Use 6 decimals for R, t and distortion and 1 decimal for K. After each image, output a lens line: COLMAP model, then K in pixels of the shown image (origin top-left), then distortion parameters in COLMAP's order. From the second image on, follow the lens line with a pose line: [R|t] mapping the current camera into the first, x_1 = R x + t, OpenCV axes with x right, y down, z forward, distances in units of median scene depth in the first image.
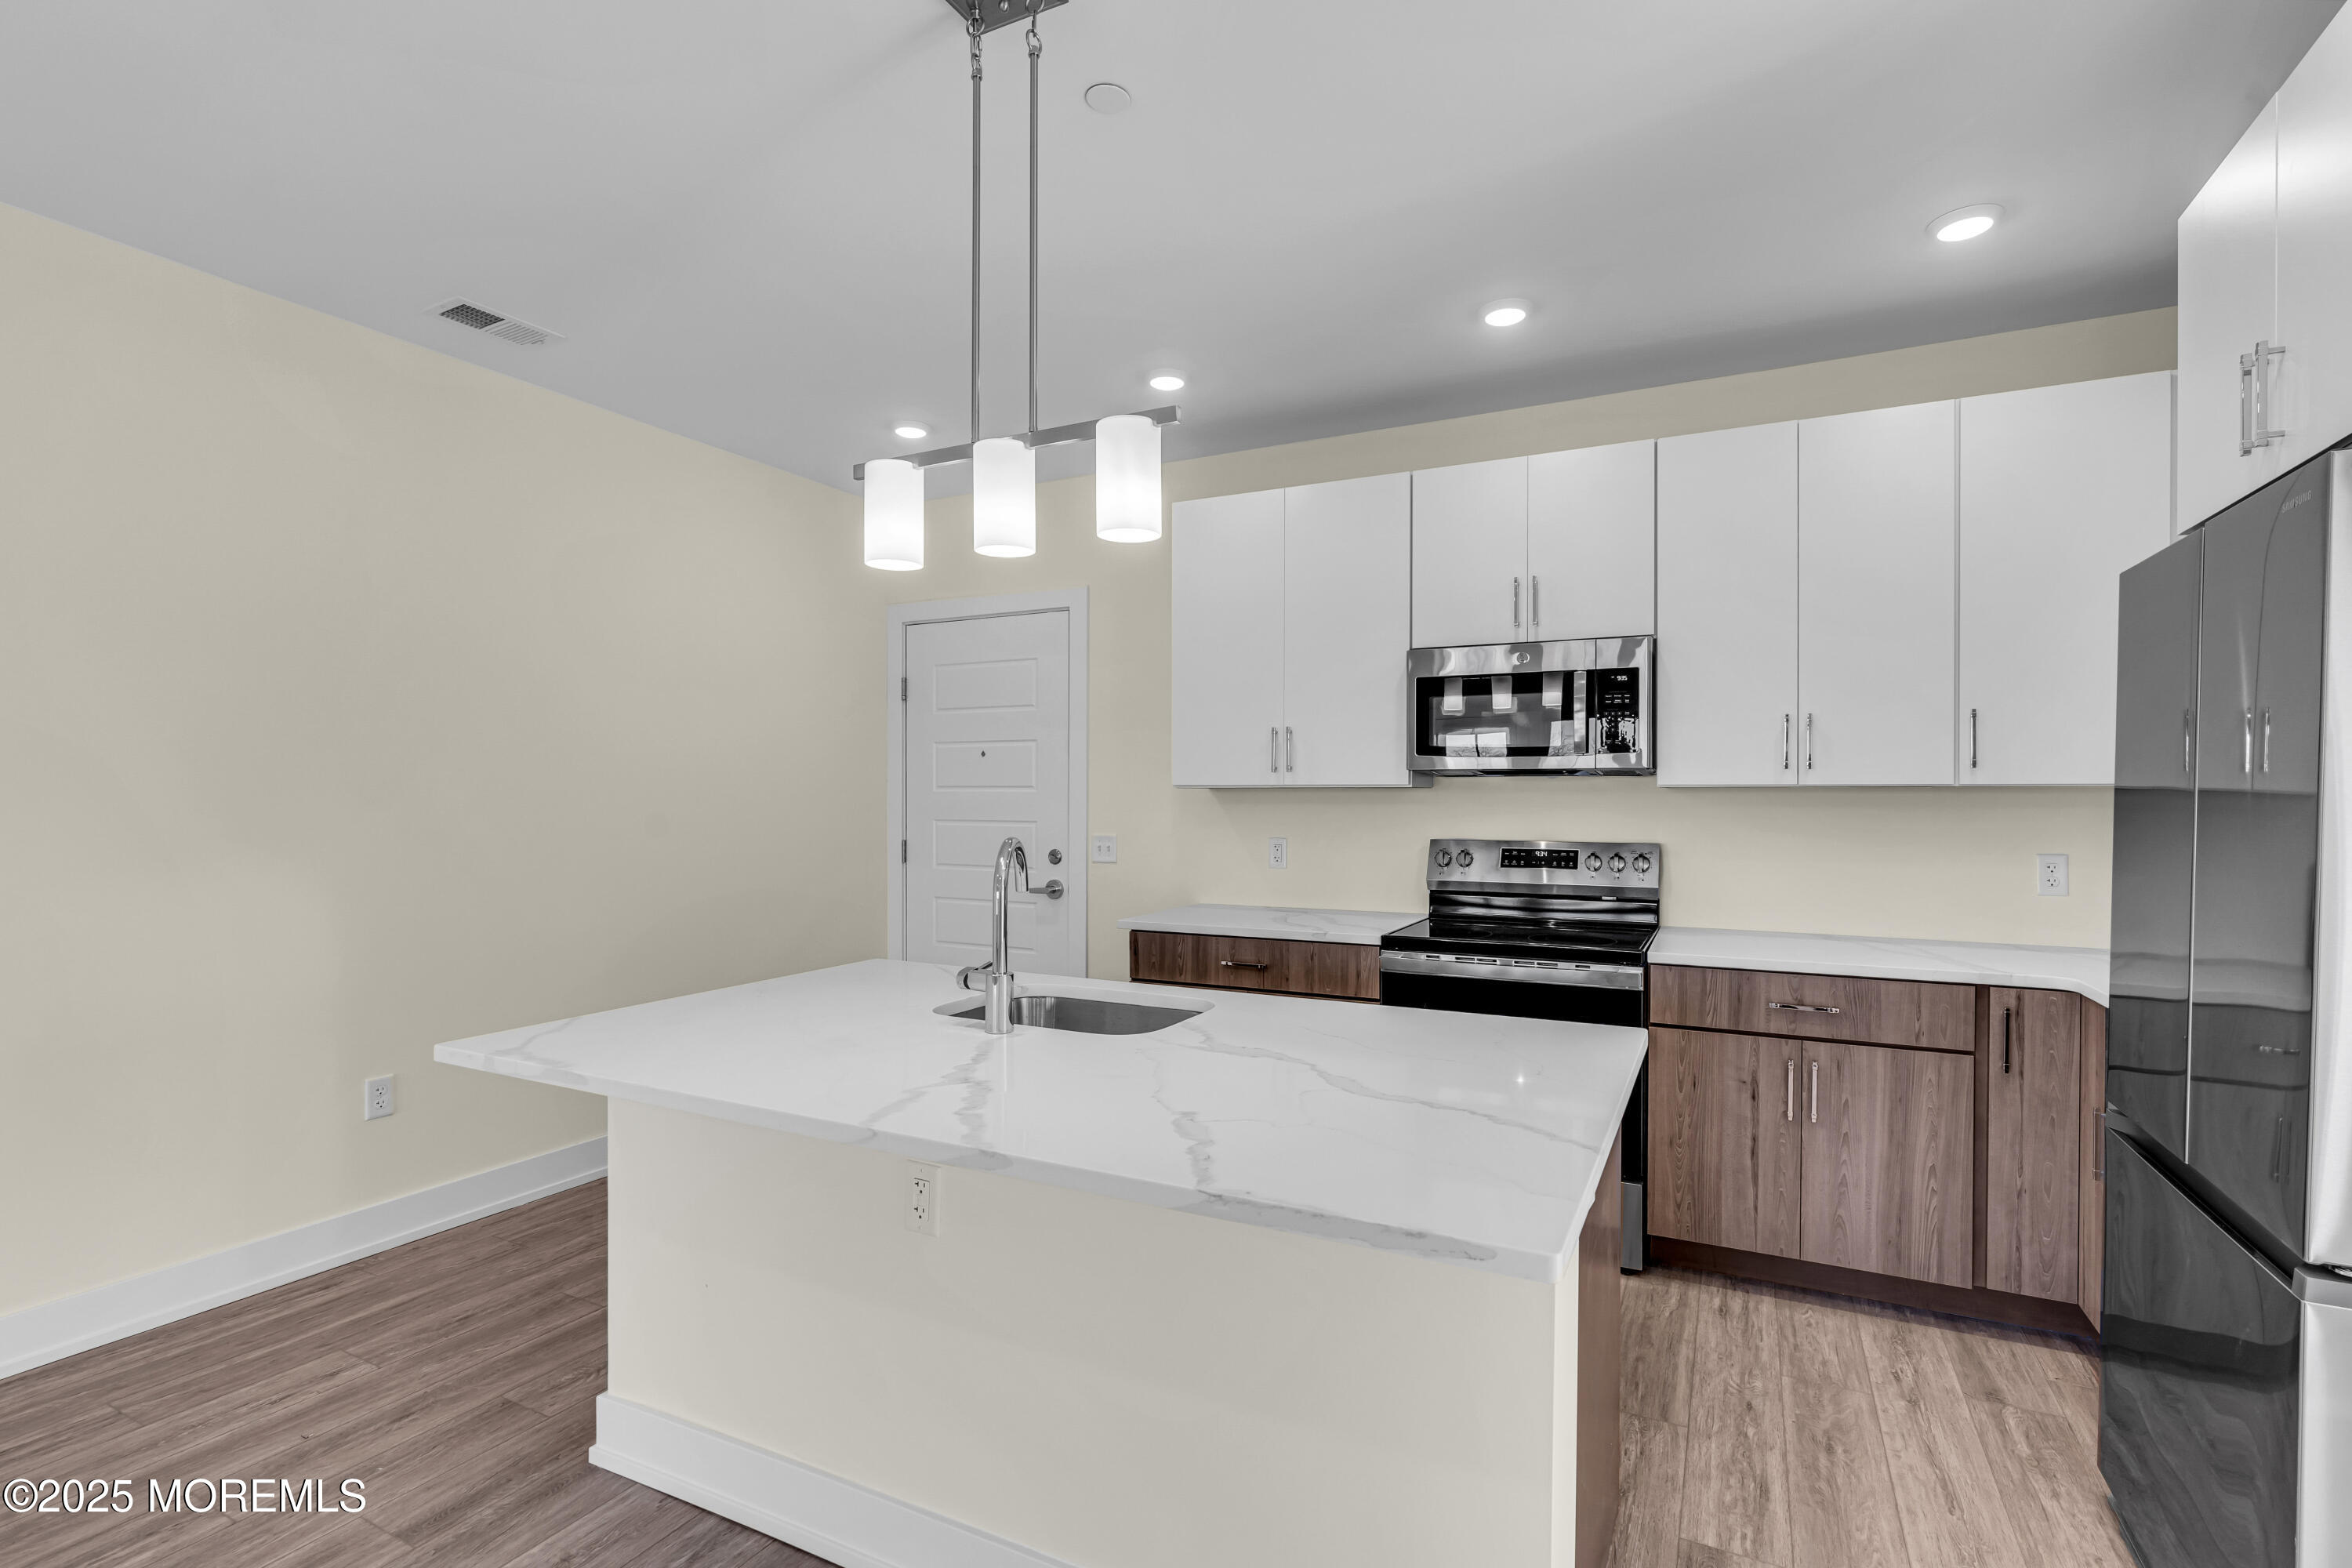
lens RADIAL K [[1068.5, 0, 1209.5], [0, 1068.5, 798.6], [0, 0, 1]] dist [-0.012168, 0.003151]
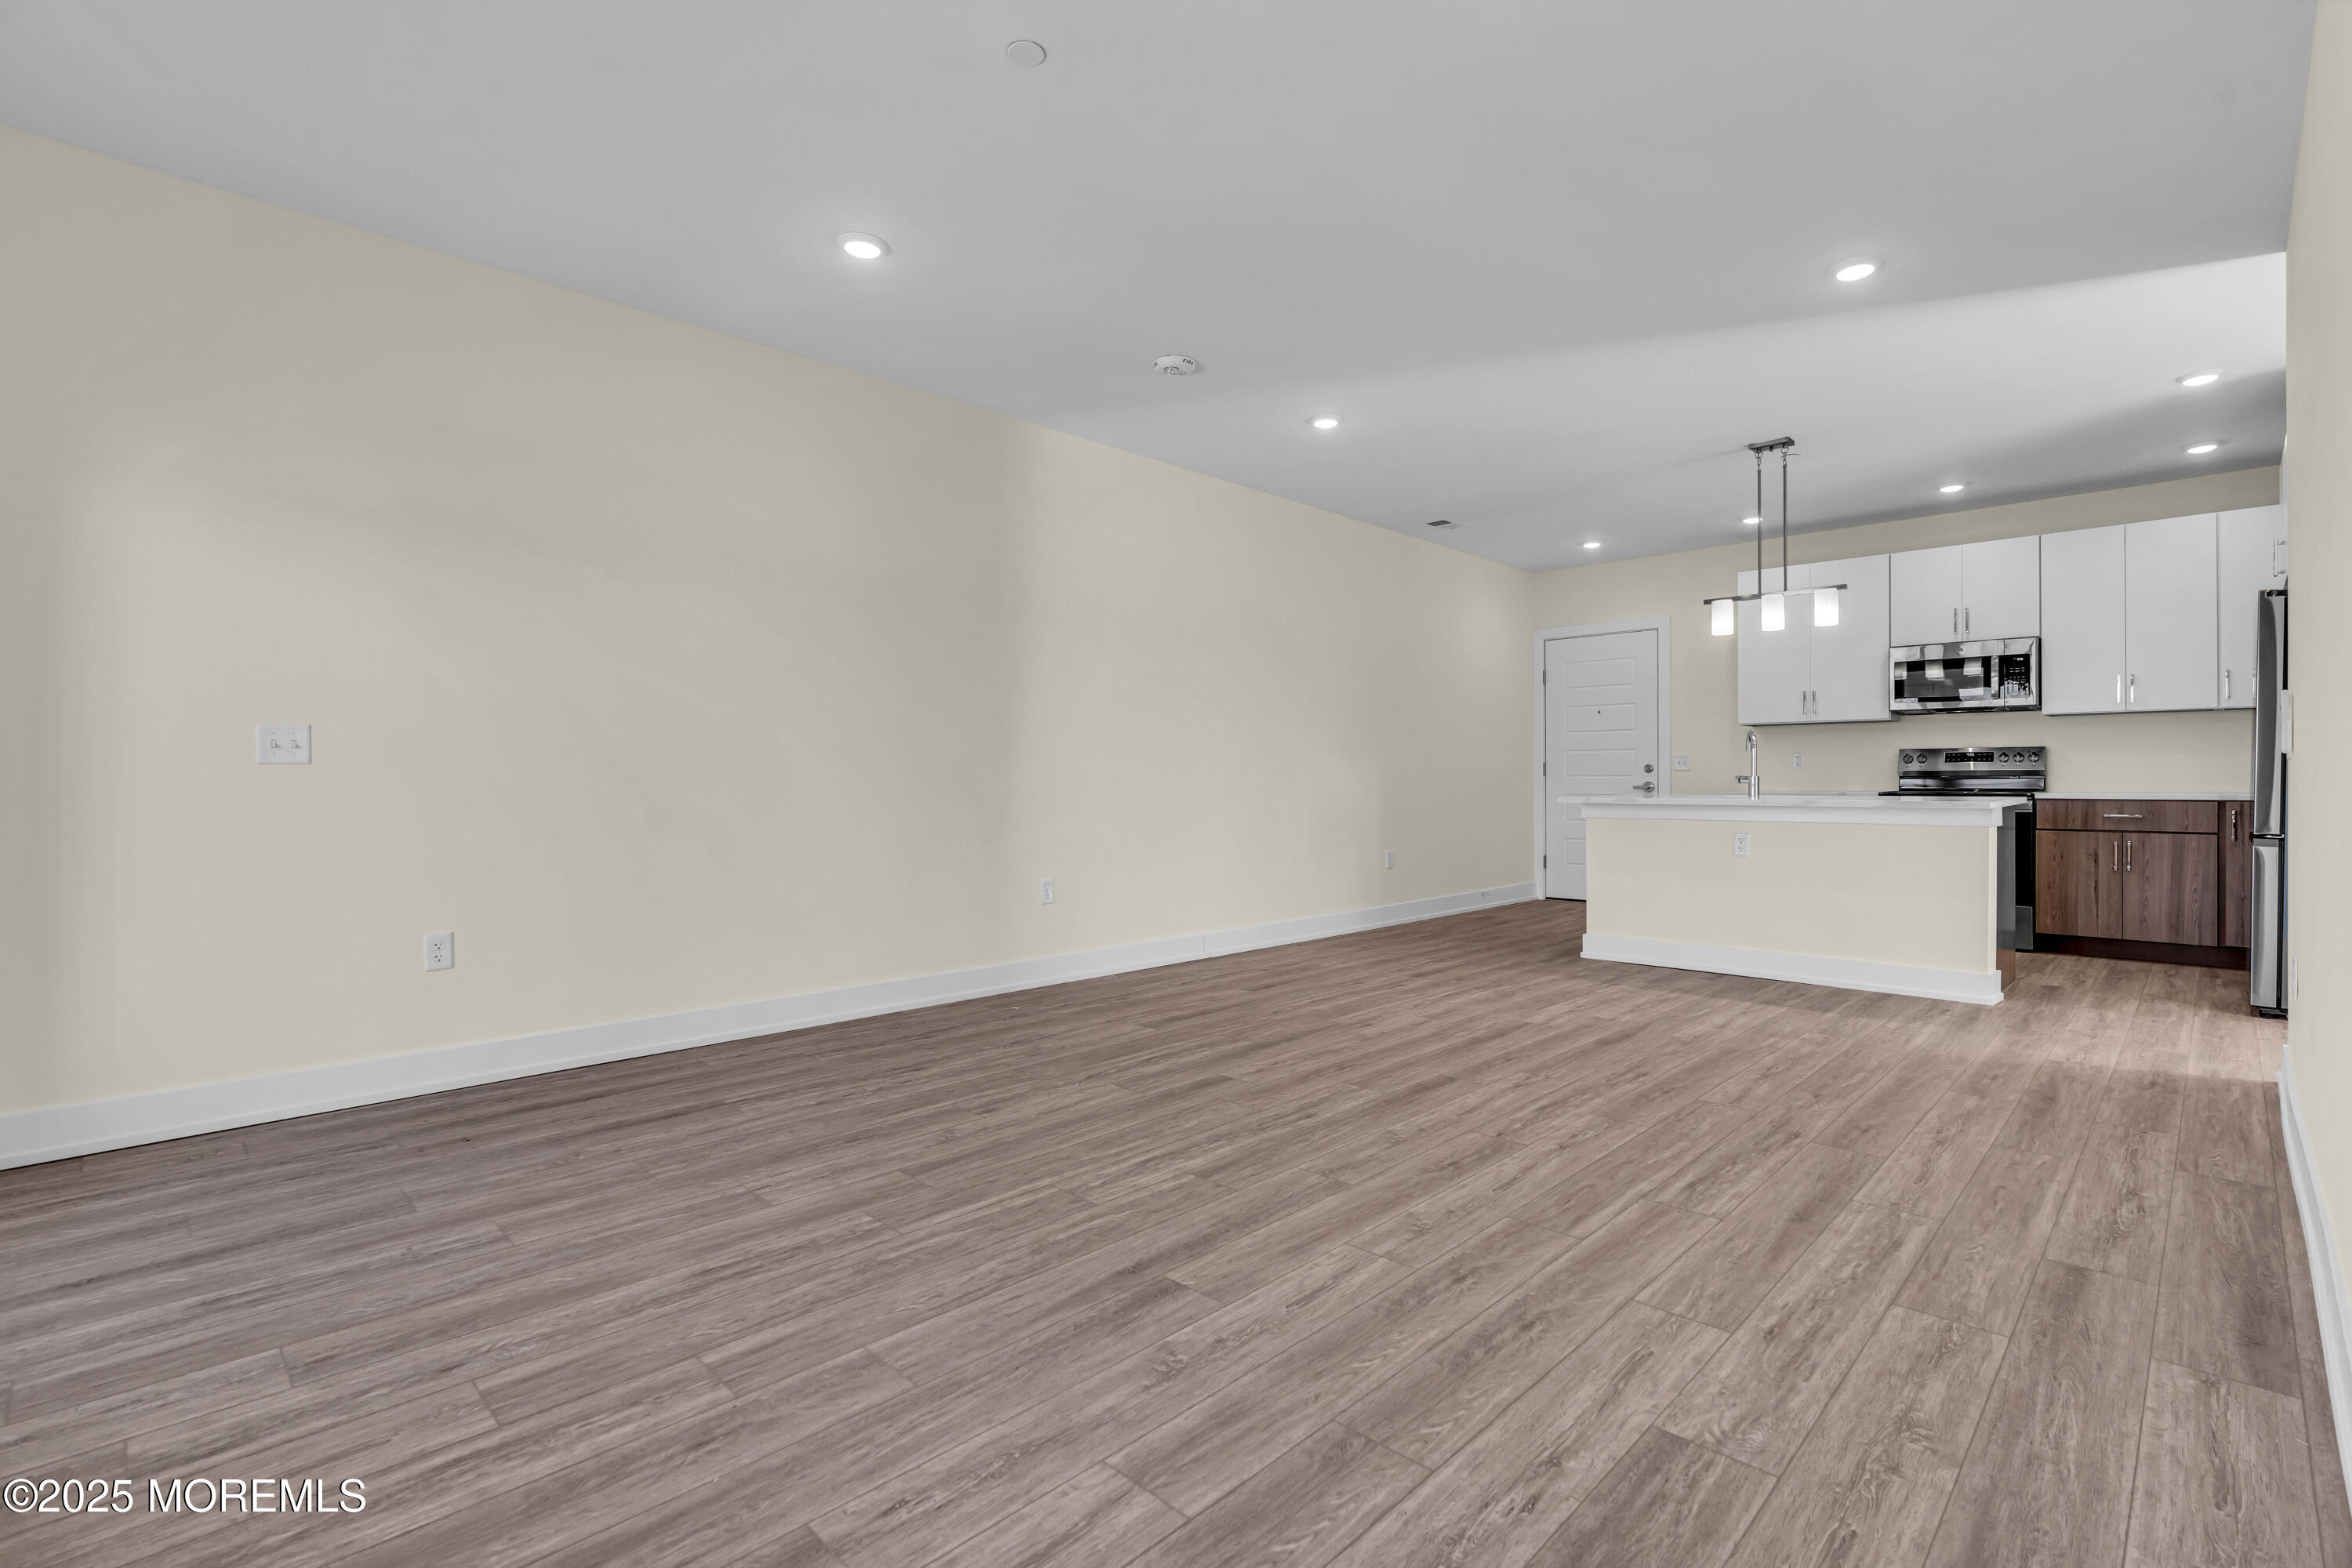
lens RADIAL K [[1068.5, 0, 1195.4], [0, 1068.5, 781.9], [0, 0, 1]] dist [-0.012168, 0.003151]
pose [[0.954109, -0.005664, -0.299405, -0.534510], [0.005440, 0.999984, -0.001582, 0.120484], [0.299409, -0.000119, 0.954125, -1.477740]]
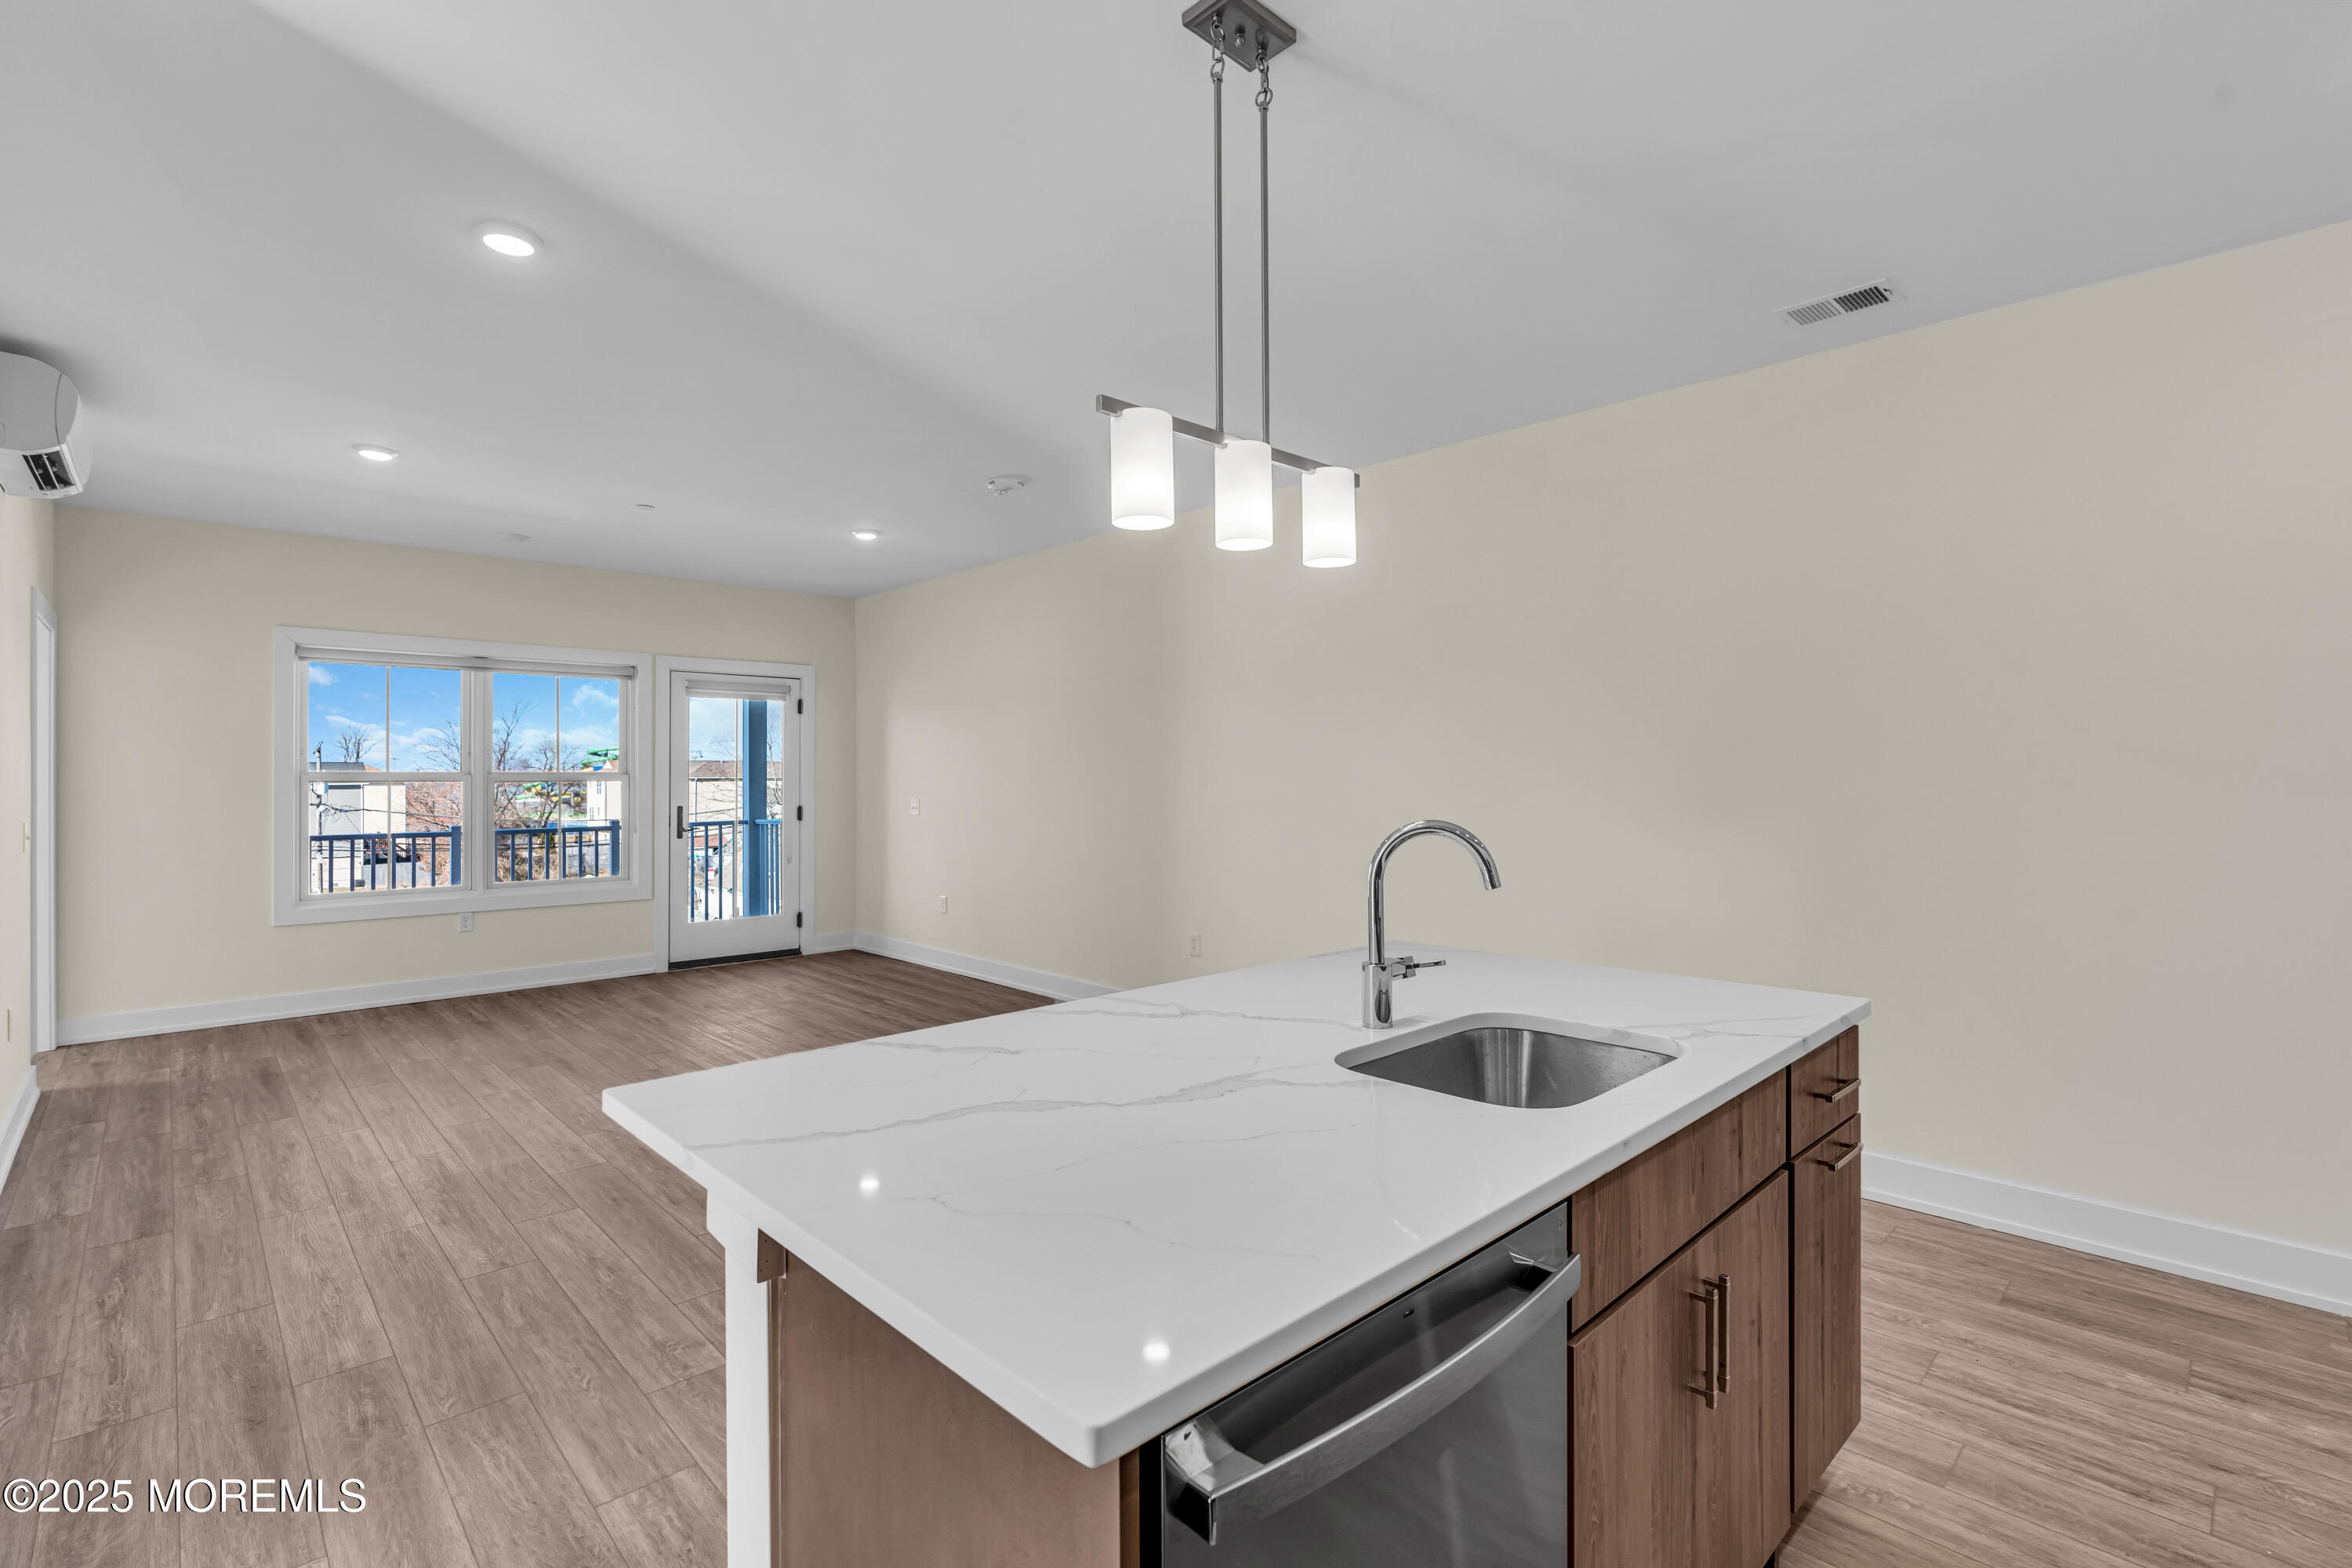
lens RADIAL K [[1068.5, 0, 1193.8], [0, 1068.5, 770.8], [0, 0, 1]] dist [-0.012168, 0.003151]
pose [[-0.327146, -0.005885, -0.944955, 0.509360], [0.000154, 0.999980, -0.006281, 0.000723], [0.944974, -0.002200, -0.327139, 0.793777]]
